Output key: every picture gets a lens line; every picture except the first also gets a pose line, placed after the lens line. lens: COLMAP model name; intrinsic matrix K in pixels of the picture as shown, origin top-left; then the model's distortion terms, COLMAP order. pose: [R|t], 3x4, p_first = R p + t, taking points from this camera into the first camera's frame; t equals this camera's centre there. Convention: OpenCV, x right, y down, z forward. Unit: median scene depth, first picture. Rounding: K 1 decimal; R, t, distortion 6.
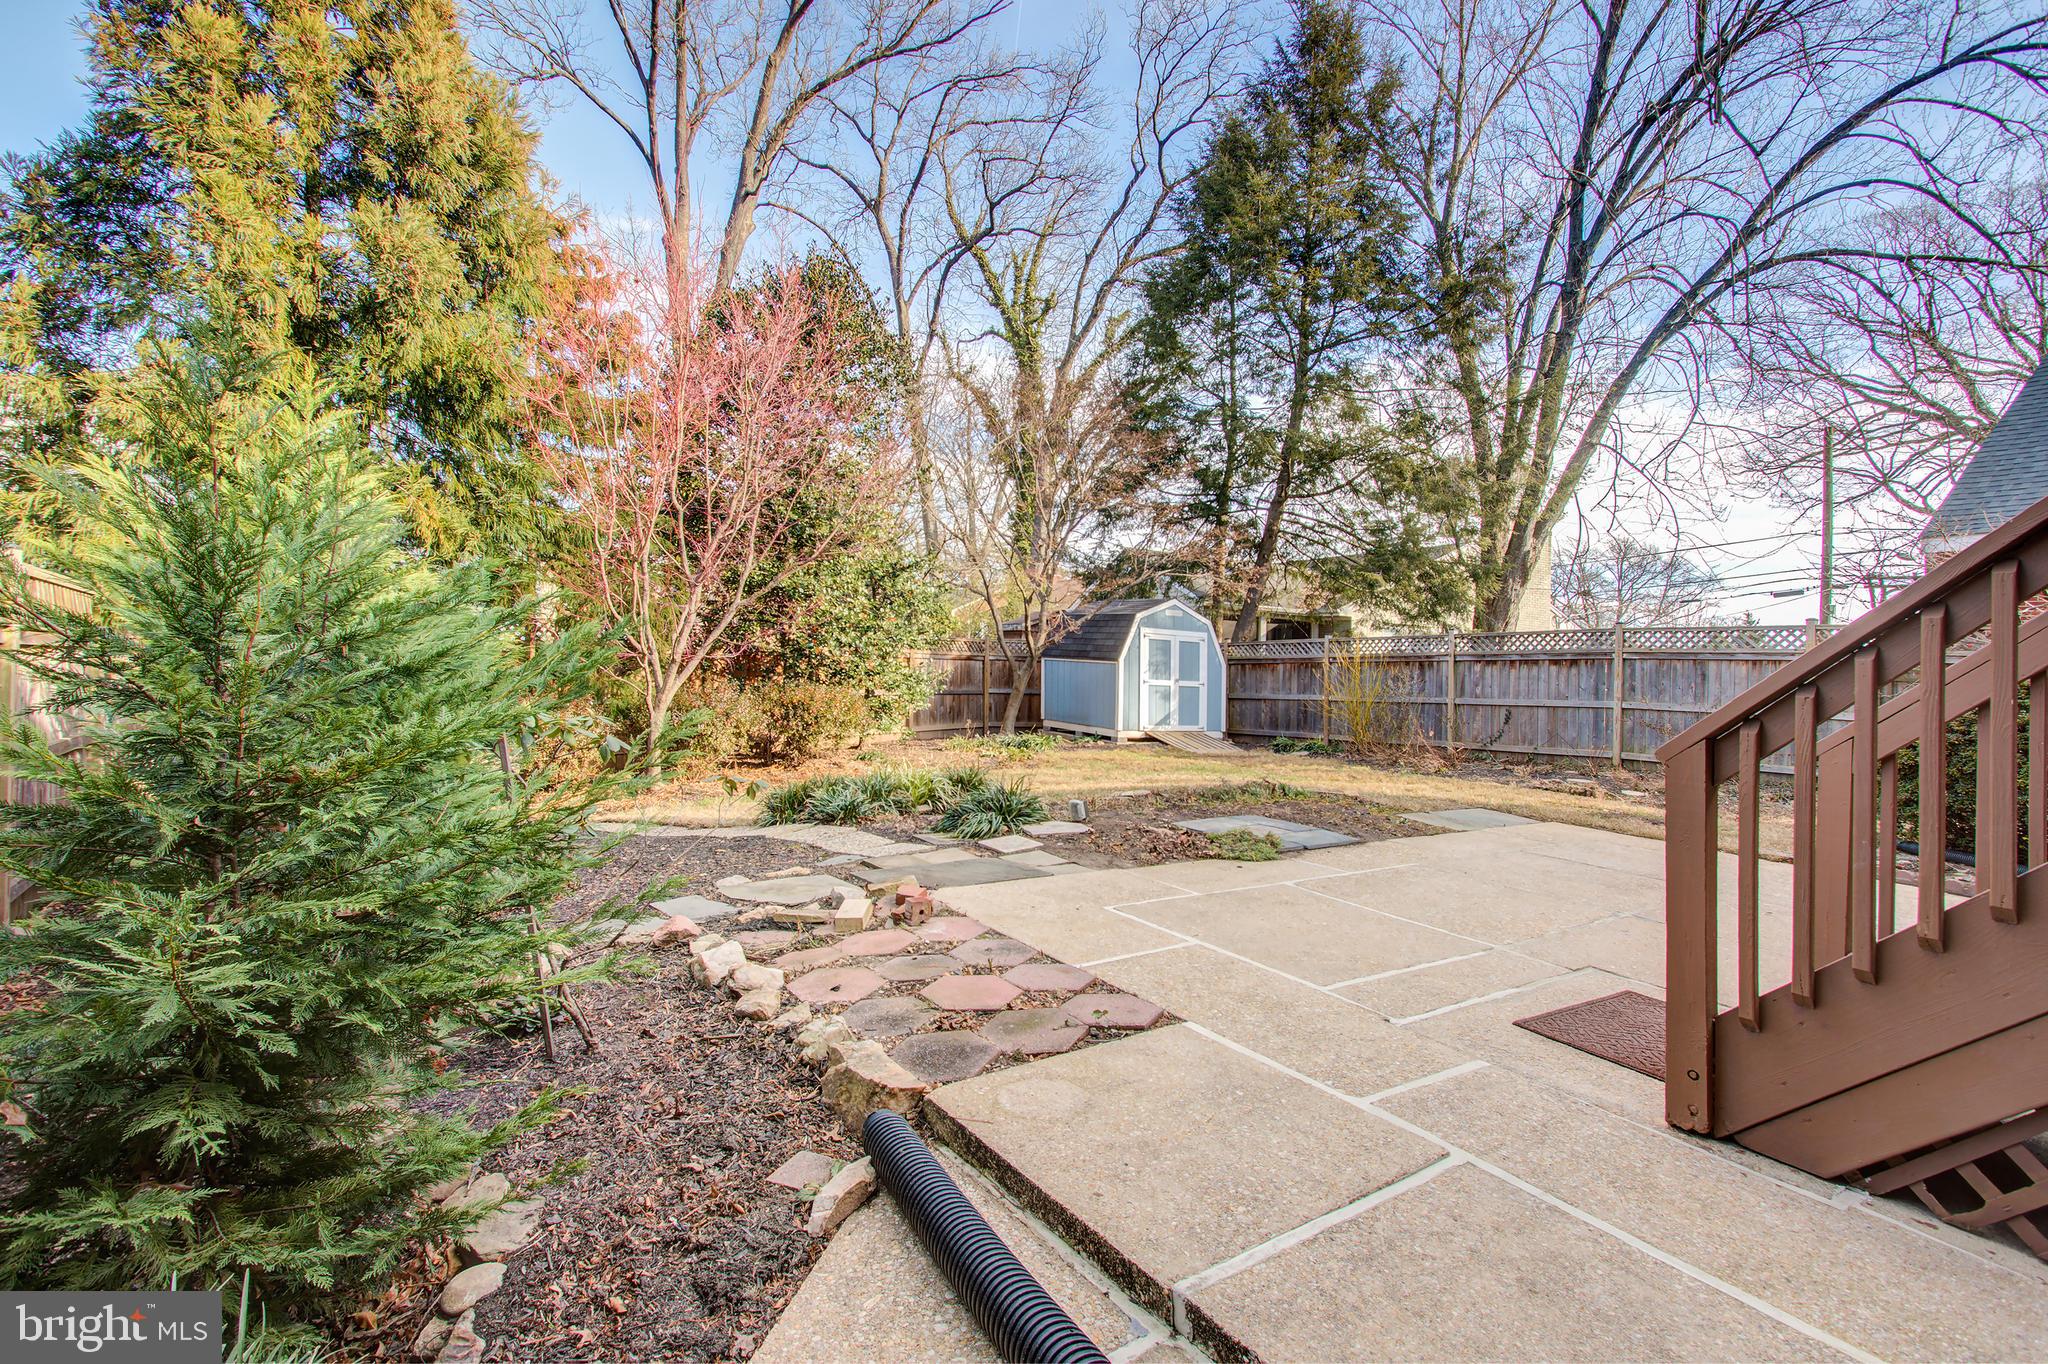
lens RADIAL K [[946.0, 0, 1023.7], [0, 946.0, 661.9], [0, 0, 1]] dist [-0.019020, 0.029475]
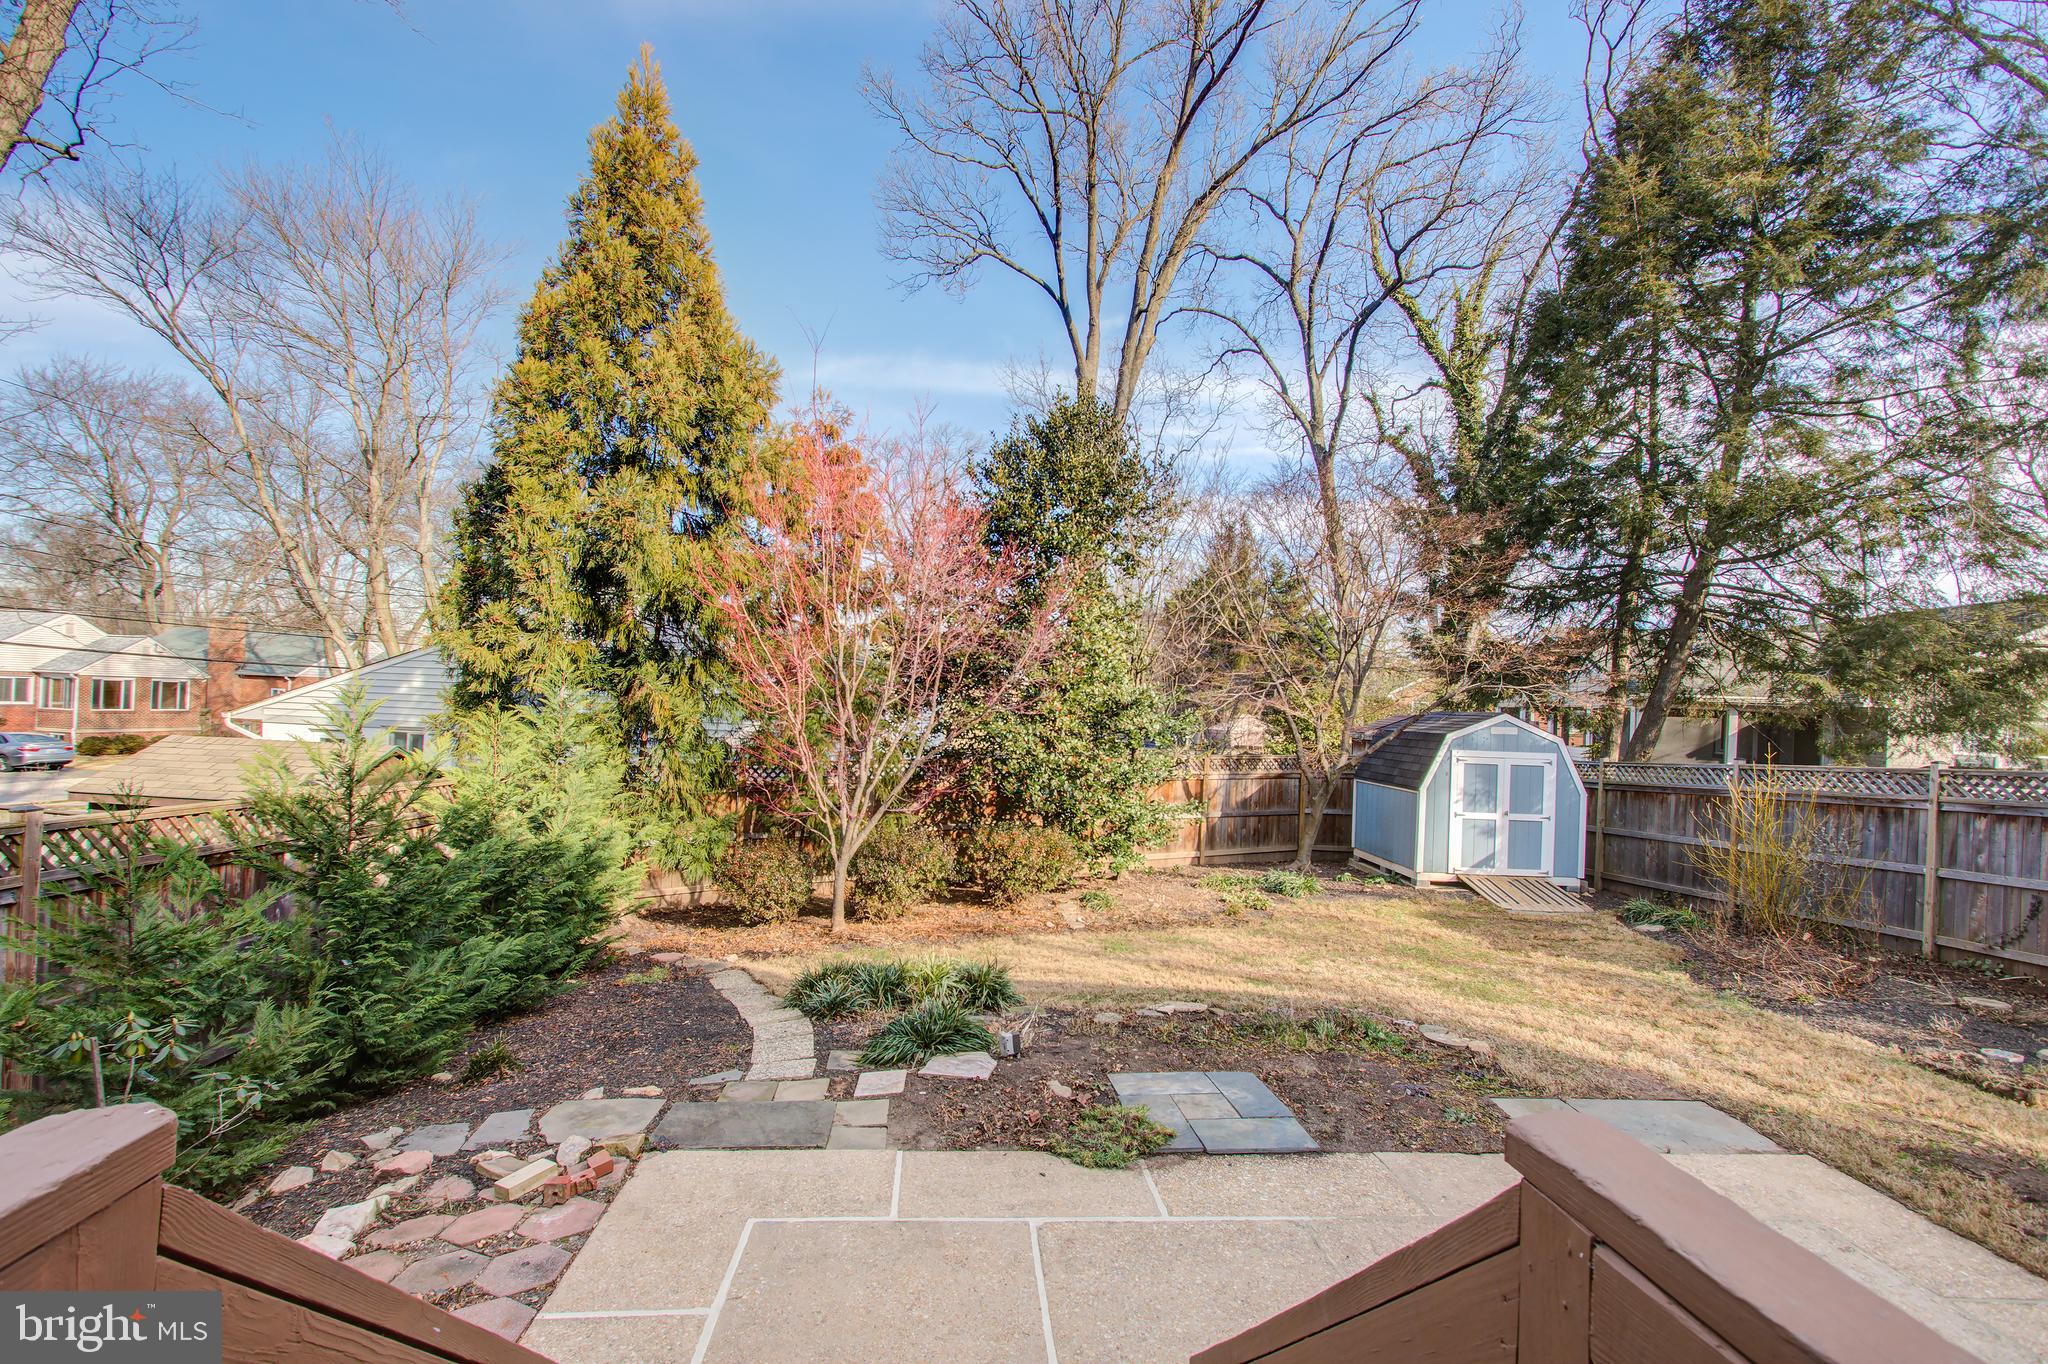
lens RADIAL K [[911.0, 0, 1020.2], [0, 911.0, 718.3], [0, 0, 1]] dist [0.001248, 0.000467]
pose [[0.850254, -0.014688, -0.526167, 0.218232], [0.013362, 0.999891, -0.006320, -0.062703], [0.526202, -0.001657, 0.850358, 0.102176]]
